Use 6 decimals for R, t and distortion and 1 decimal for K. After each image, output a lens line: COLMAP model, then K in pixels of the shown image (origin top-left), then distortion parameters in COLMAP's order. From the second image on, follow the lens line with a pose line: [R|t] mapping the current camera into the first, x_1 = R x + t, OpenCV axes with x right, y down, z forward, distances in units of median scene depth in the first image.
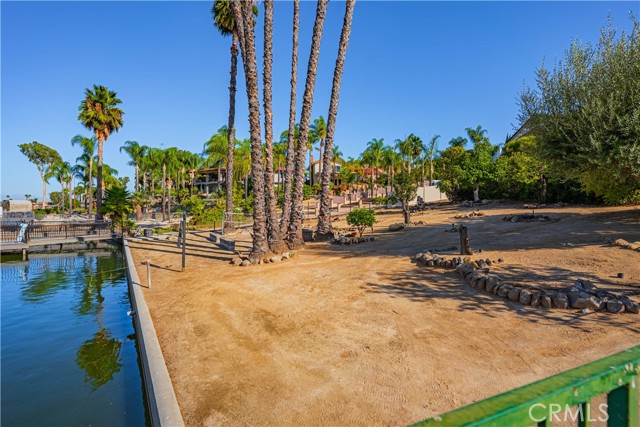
lens RADIAL K [[312.4, 0, 320.0], [0, 312.4, 213.5], [0, 0, 1]] dist [-0.000007, 0.000026]
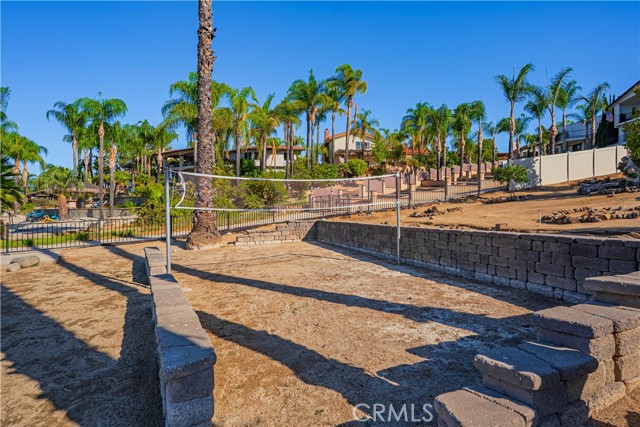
lens RADIAL K [[347.0, 0, 320.0], [0, 347.0, 213.5], [0, 0, 1]] dist [0.000117, -0.000136]
pose [[0.999876, -0.007782, 0.013698, -0.064254], [0.007793, 0.999969, -0.000775, 0.011172], [-0.013691, 0.000882, 0.999906, 0.239348]]
